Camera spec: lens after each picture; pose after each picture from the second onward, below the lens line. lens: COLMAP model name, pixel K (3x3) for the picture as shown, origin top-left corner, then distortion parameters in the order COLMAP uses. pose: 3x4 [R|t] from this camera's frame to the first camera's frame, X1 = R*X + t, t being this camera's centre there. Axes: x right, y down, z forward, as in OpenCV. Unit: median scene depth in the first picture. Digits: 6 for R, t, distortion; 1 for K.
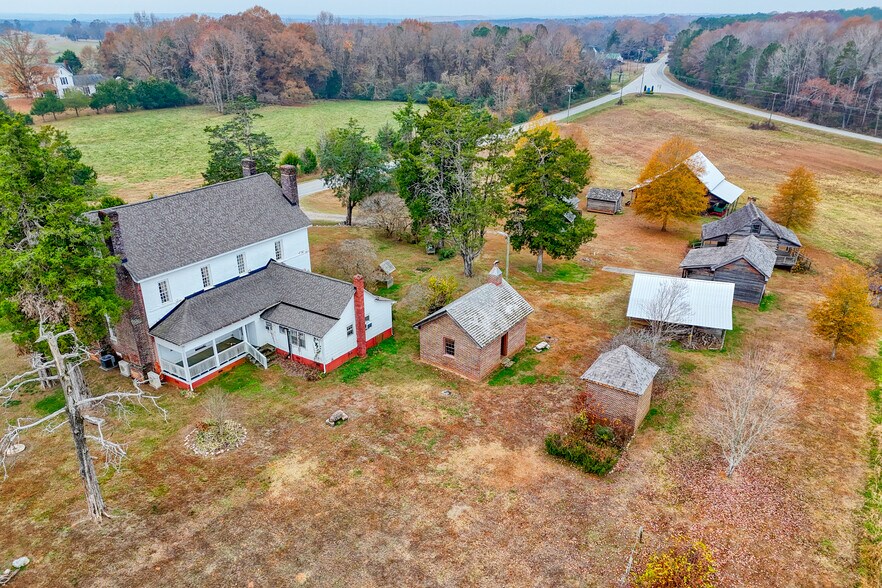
lens RADIAL K [[633.8, 0, 439.6], [0, 633.8, 315.8], [0, 0, 1]] dist [0.001181, -0.001811]
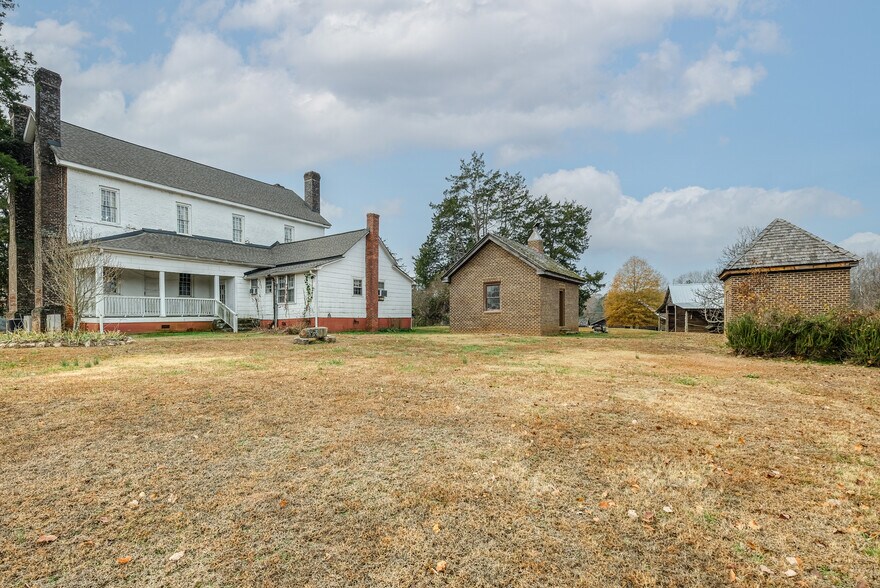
lens RADIAL K [[400.4, 0, 429.6], [0, 400.4, 317.3], [0, 0, 1]] dist [0.000938, 0.000075]
pose [[0.999899, 0.006517, -0.012600, -0.049375], [-0.011148, 0.910268, -0.413870, 0.250813], [0.008773, 0.413969, 0.910249, 0.579867]]
